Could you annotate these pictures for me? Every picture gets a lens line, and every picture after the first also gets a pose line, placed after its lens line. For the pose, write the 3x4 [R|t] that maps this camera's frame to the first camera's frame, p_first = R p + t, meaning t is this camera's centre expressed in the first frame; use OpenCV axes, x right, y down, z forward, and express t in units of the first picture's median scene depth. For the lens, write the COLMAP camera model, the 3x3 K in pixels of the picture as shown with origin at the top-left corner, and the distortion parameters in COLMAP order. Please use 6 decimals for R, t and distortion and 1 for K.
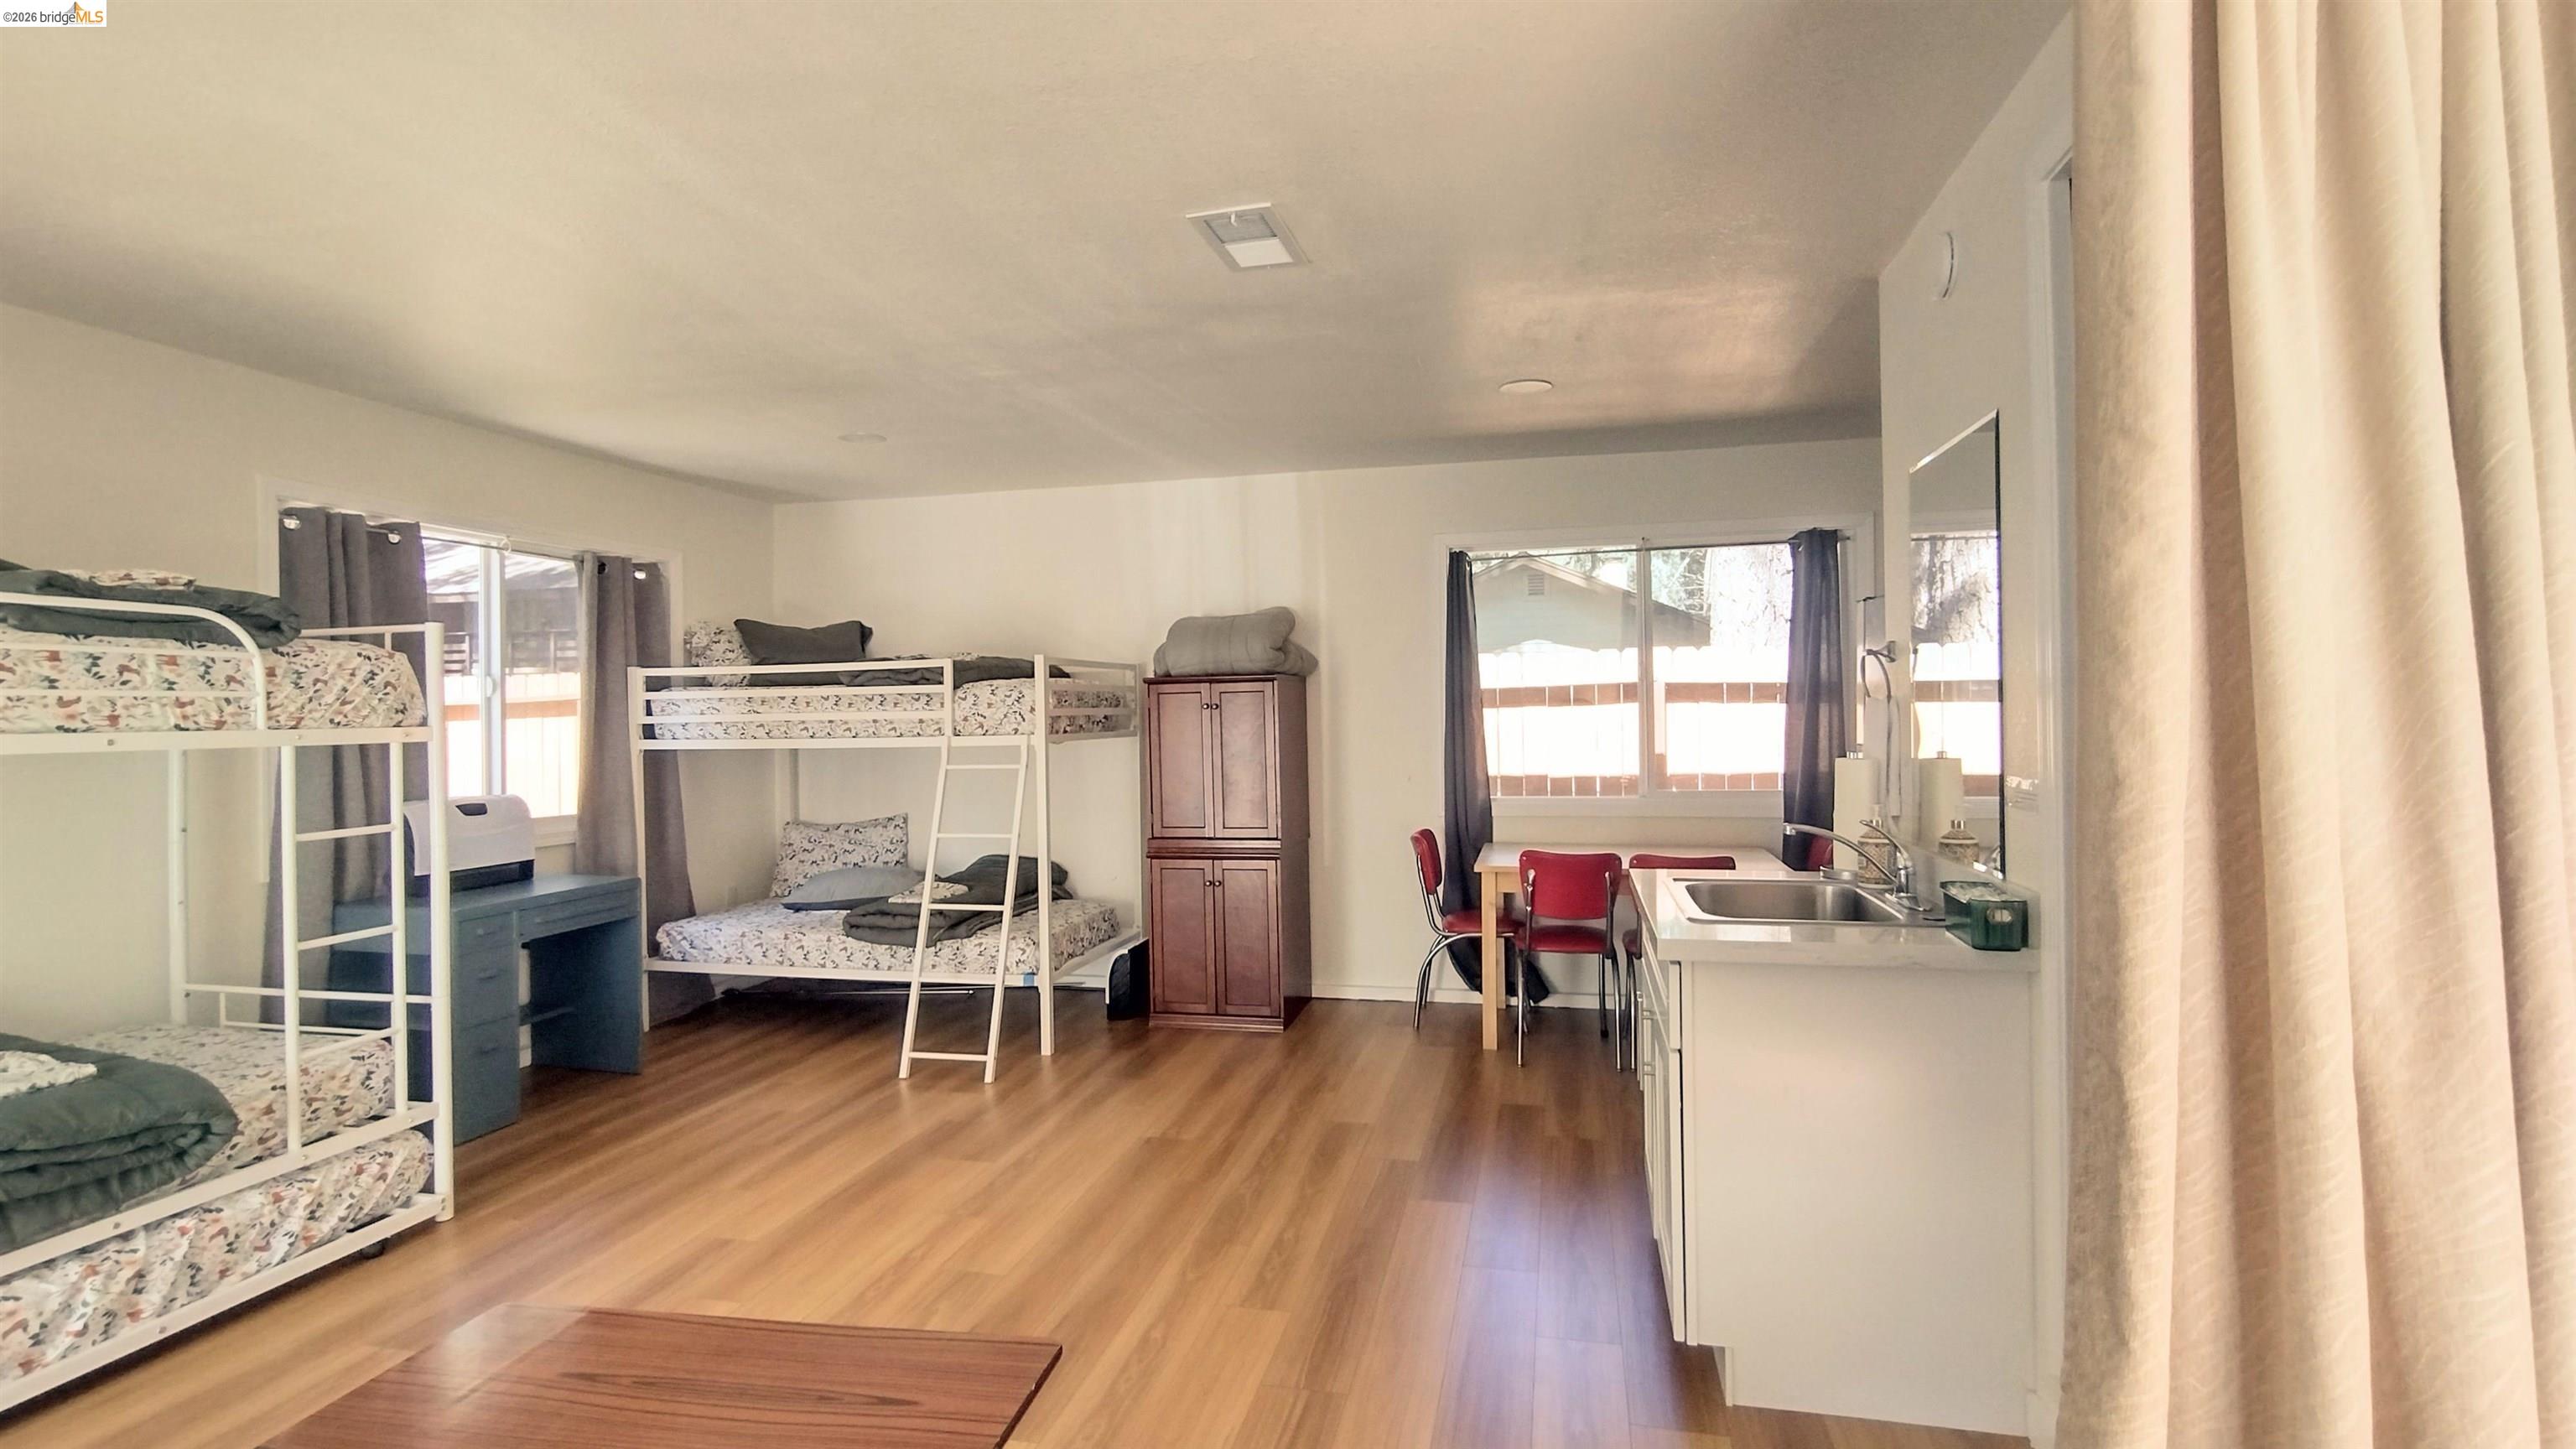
lens RADIAL K [[1182.0, 0, 1289.0], [0, 1182.0, 716.8], [0, 0, 1]] dist [-0.010913, 0.004725]
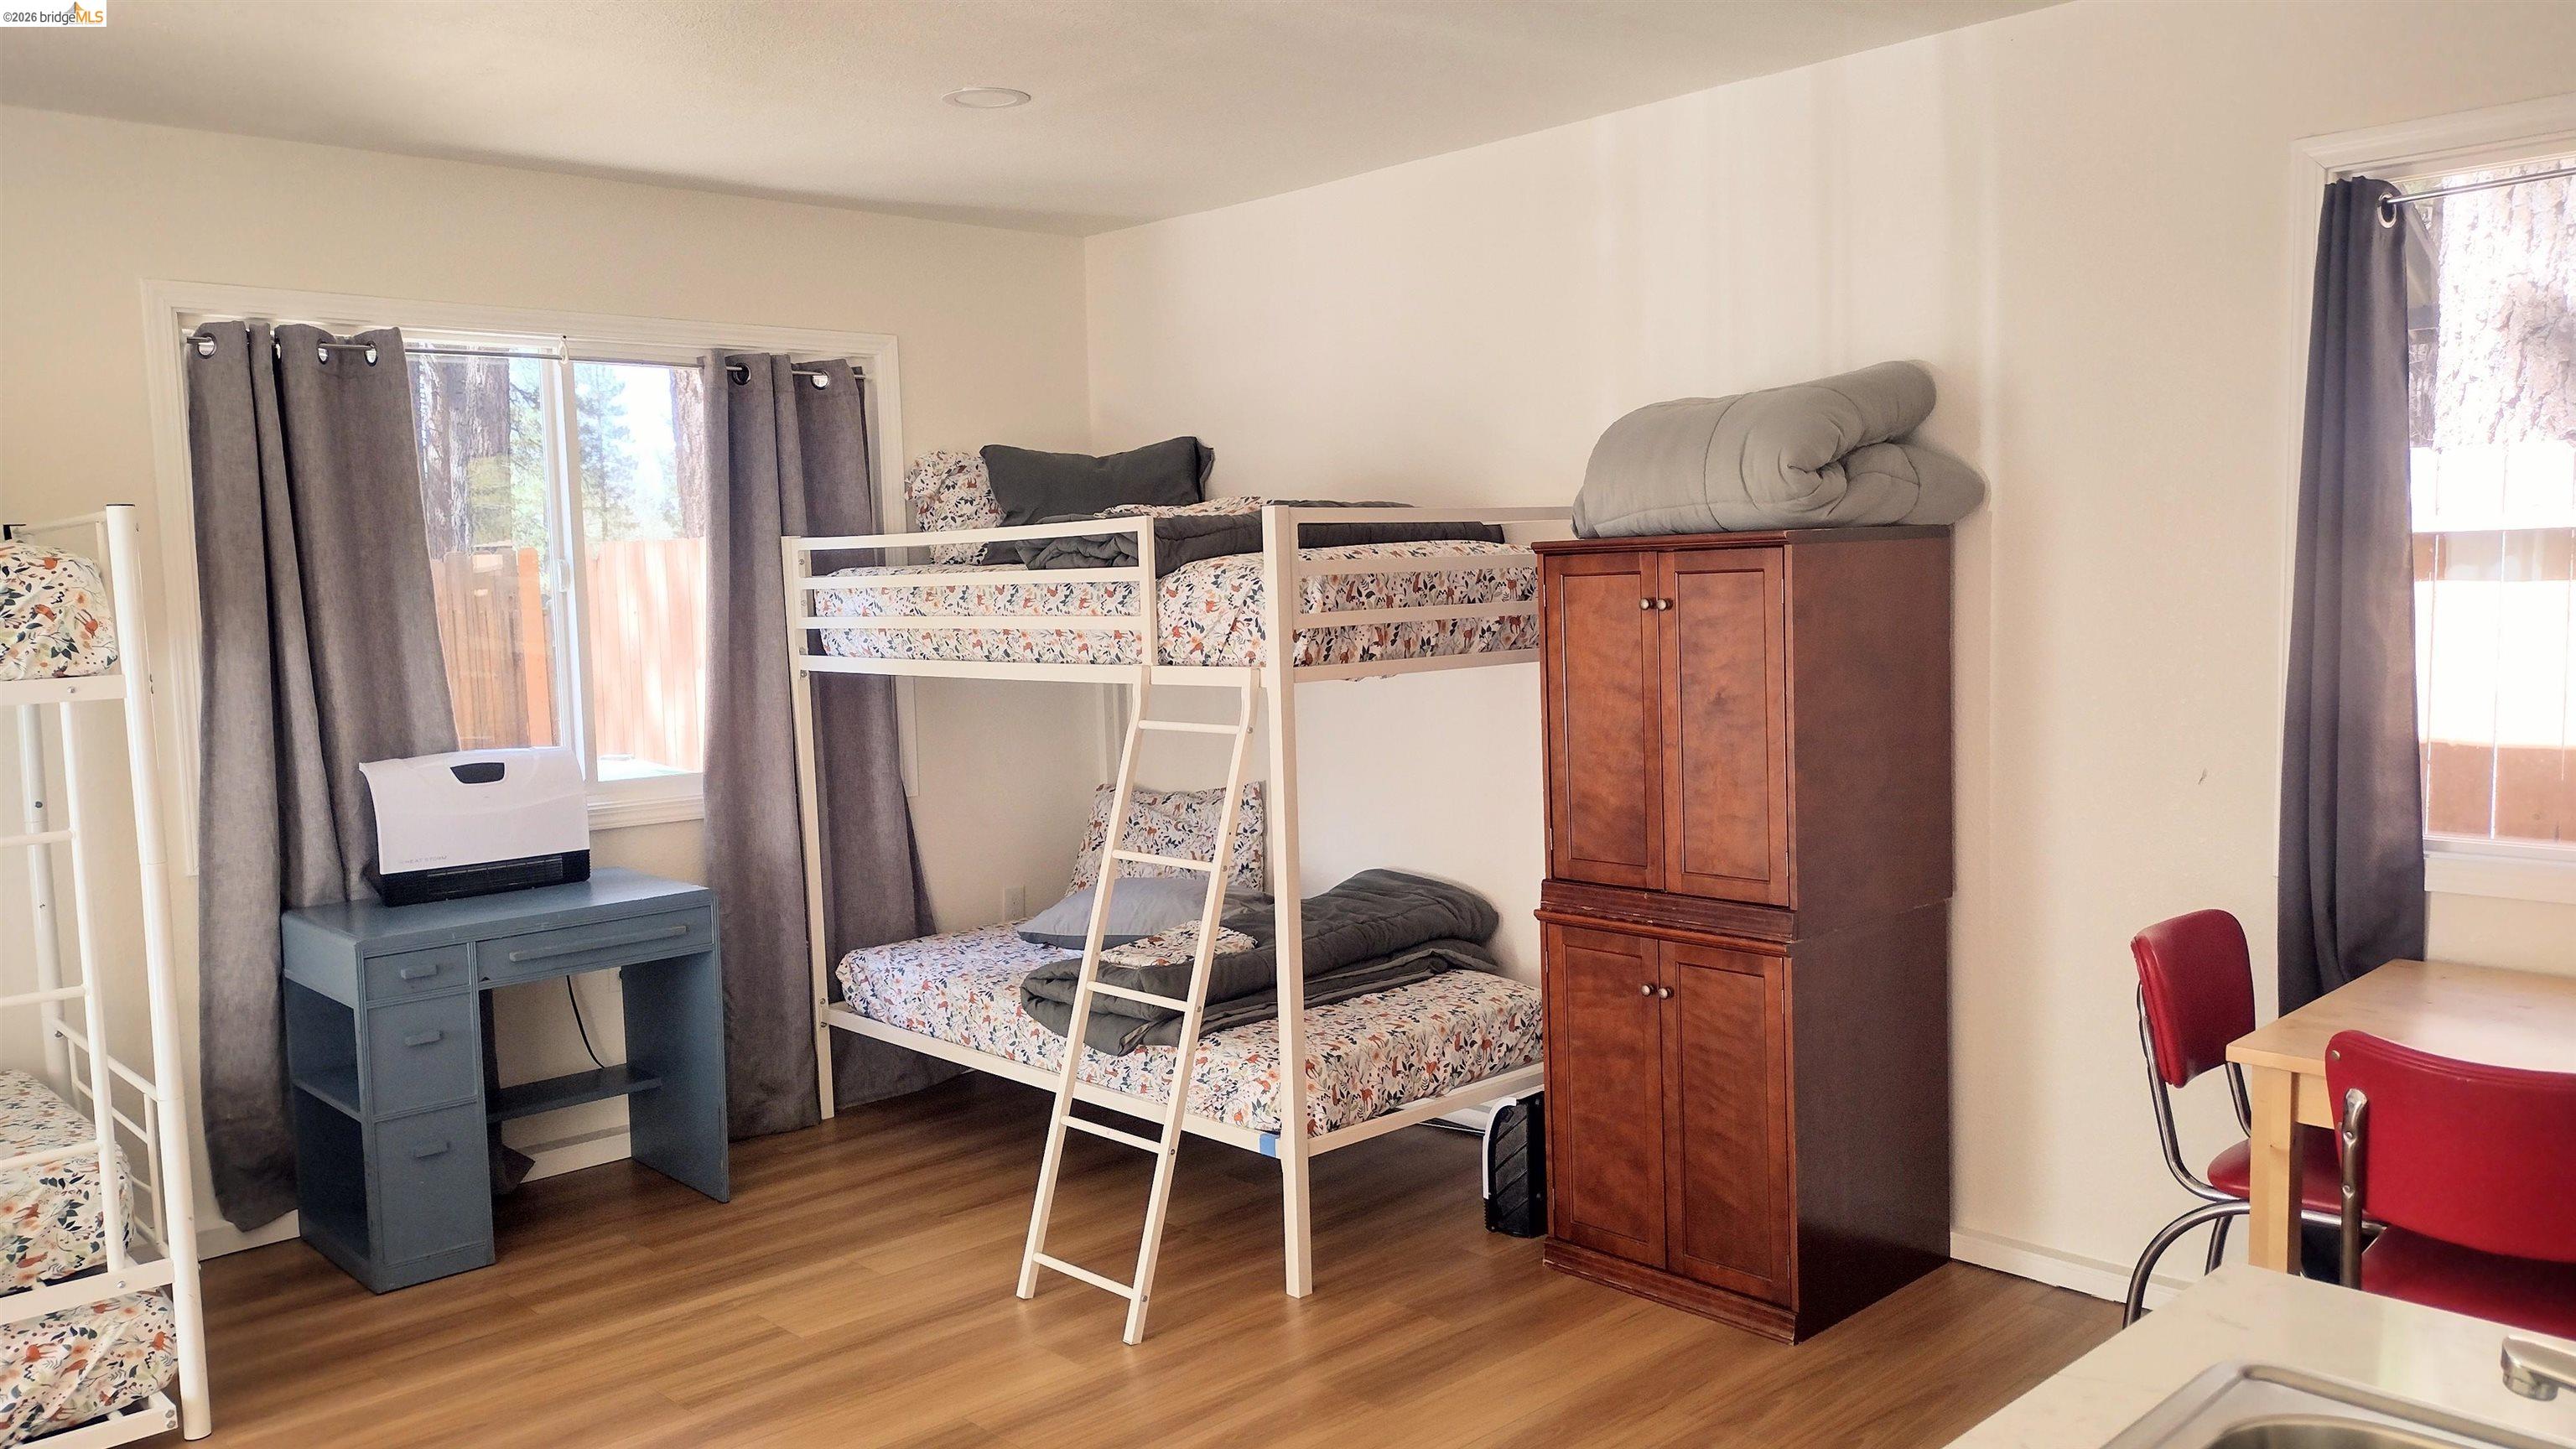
lens RADIAL K [[1909.7, 0, 1295.3], [0, 1909.7, 748.5], [0, 0, 1]] dist [0.099468, -0.143451]
pose [[0.831905, 0.043743, -0.553191, 0.245612], [0.014604, 0.994817, 0.100627, -0.032283], [0.554726, -0.091791, 0.826955, 0.337479]]
